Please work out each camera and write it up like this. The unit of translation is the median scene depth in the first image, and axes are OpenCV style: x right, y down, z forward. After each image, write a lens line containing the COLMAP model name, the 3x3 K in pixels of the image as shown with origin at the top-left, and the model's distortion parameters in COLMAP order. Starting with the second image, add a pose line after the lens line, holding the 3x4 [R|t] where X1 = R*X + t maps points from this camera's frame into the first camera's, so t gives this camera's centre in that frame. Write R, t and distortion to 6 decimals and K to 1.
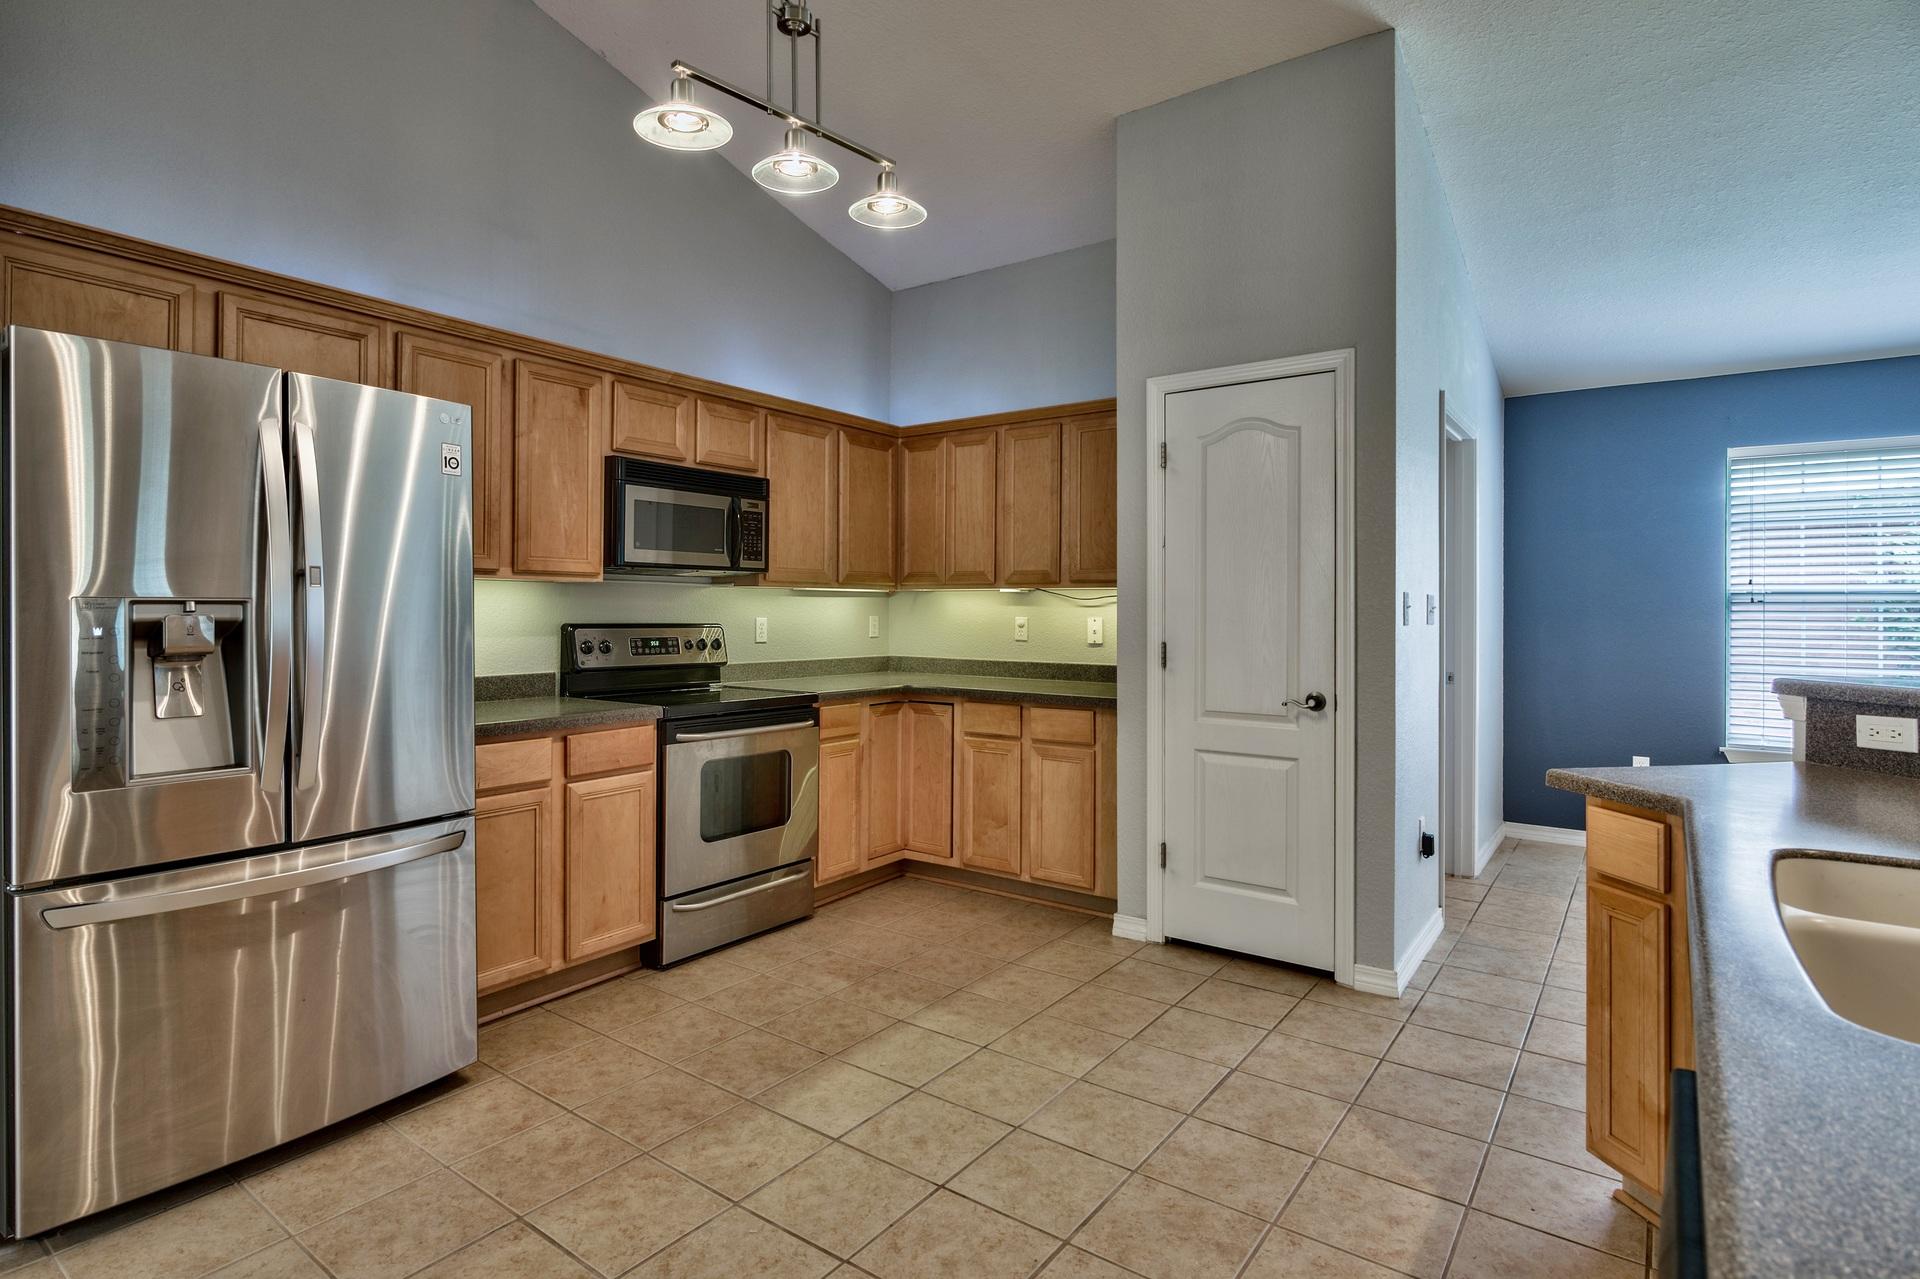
lens RADIAL K [[966.0, 0, 945.8], [0, 966.0, 602.0], [0, 0, 1]] dist [-0.004458, -0.000156]
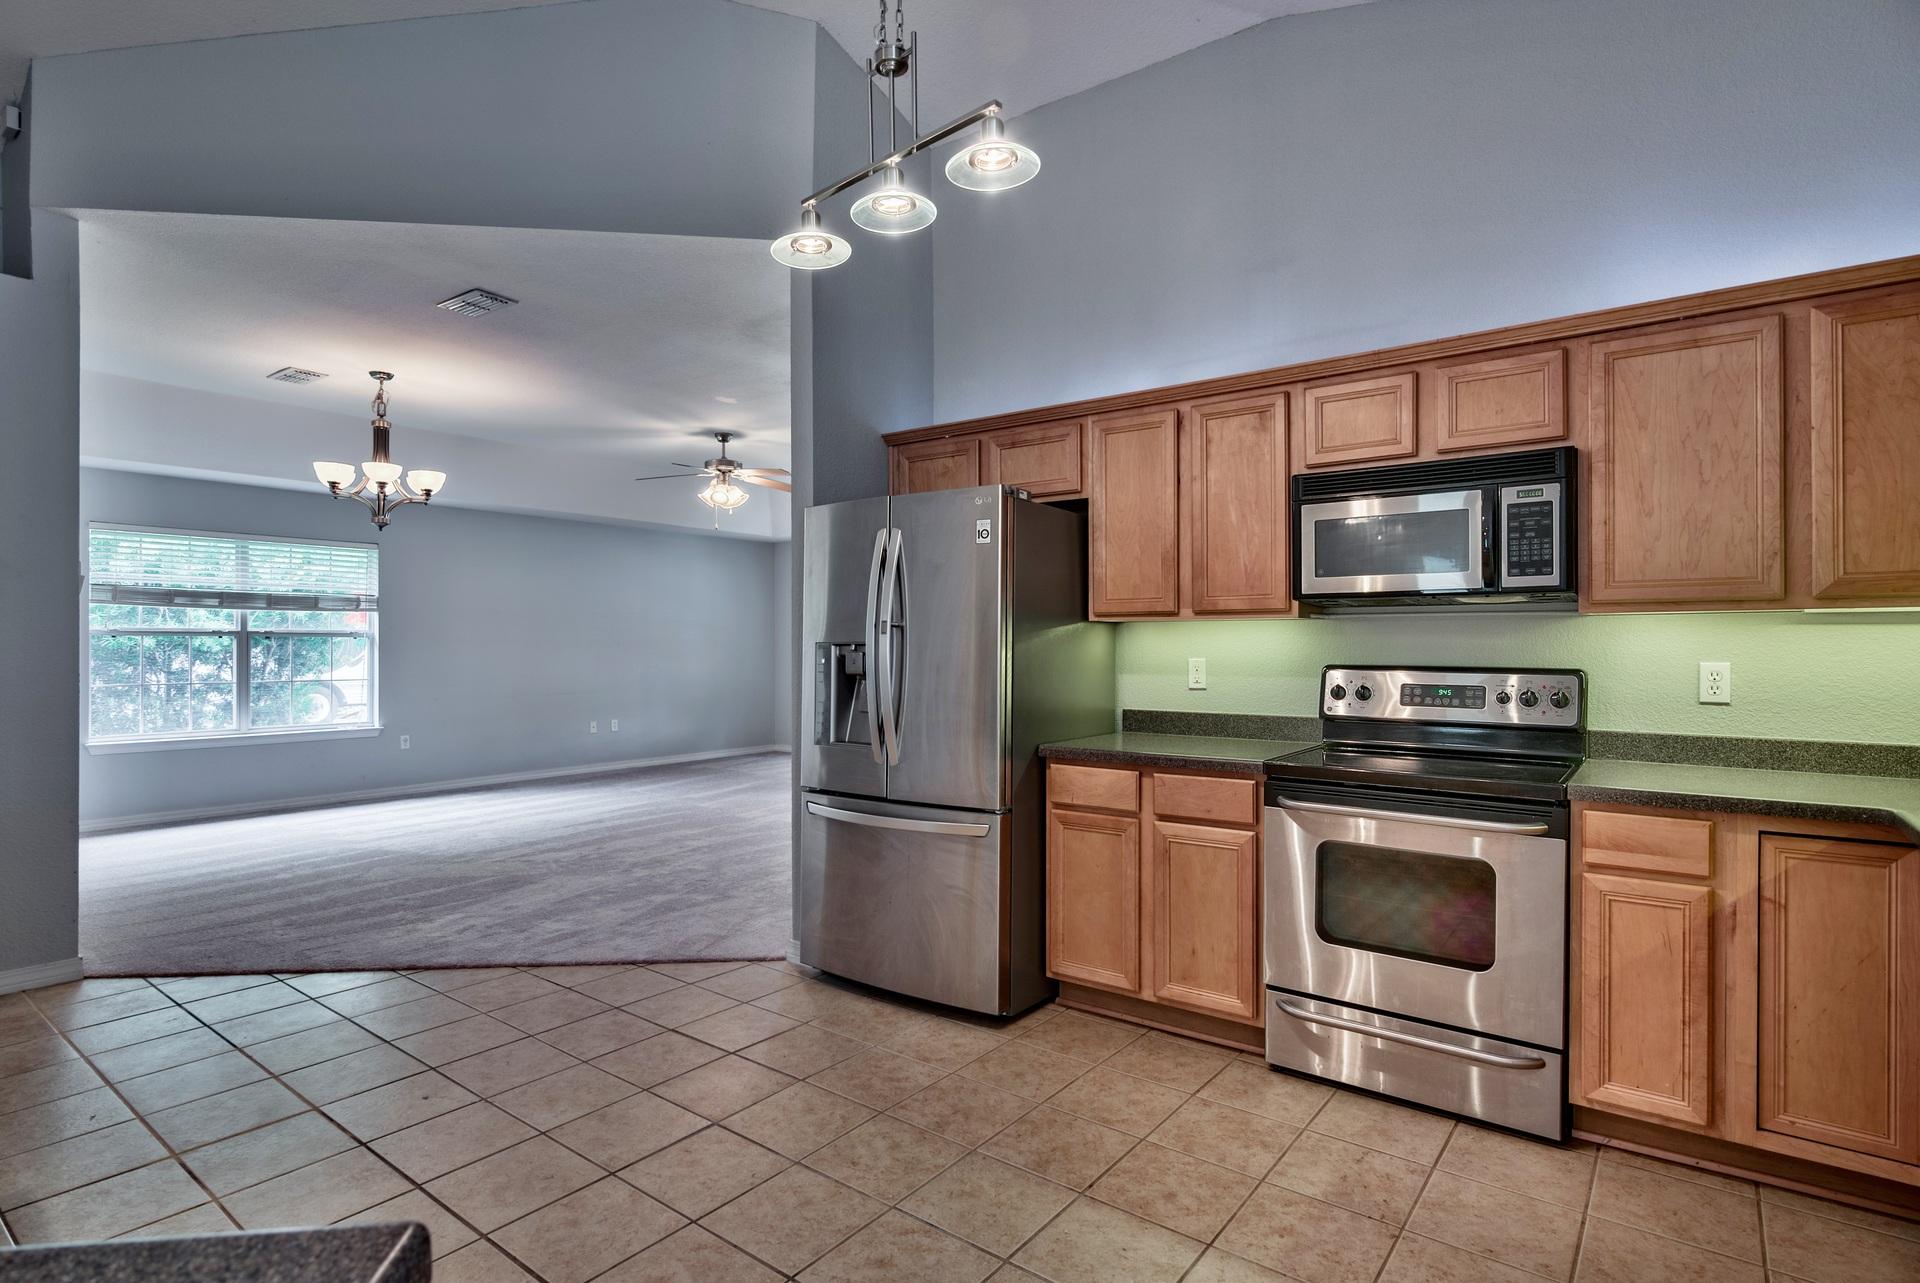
lens RADIAL K [[963.3, 0, 960.0], [0, 963.3, 641.5], [0, 0, 1]] dist [-0.000887, -0.000187]
pose [[-0.010516, -0.009123, -0.999903, 0.565449], [0.007439, 0.999930, -0.009202, 0.007172], [0.999917, -0.007535, -0.010448, 0.729817]]
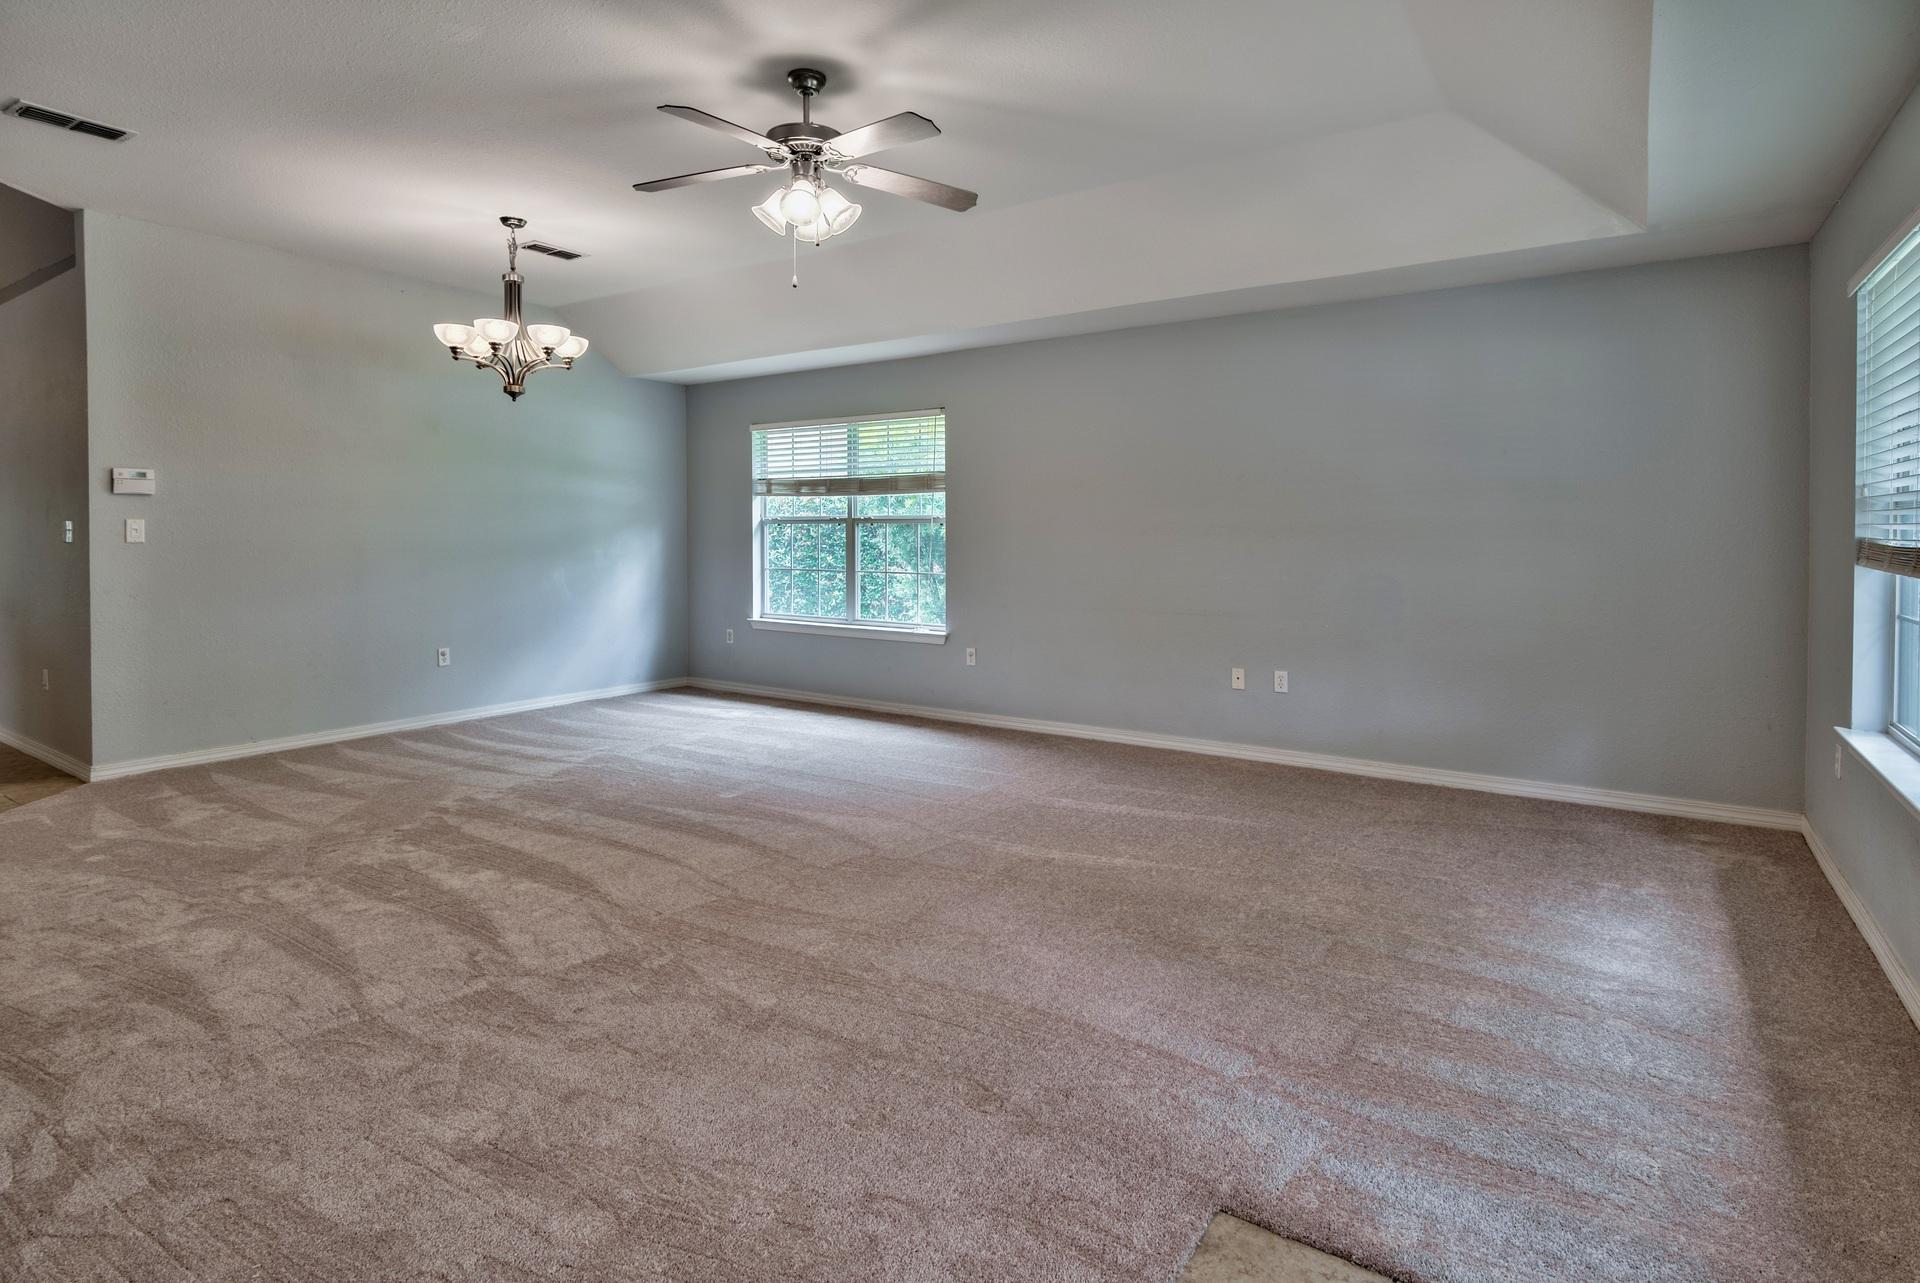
lens RADIAL K [[966.9, 0, 961.0], [0, 966.9, 551.3], [0, 0, 1]] dist [-0.001001, -0.000176]
pose [[-0.999389, -0.003379, -0.034778, -1.606798], [-0.003712, 0.999948, 0.009511, 0.002771], [0.034744, 0.009634, -0.999350, 1.163949]]
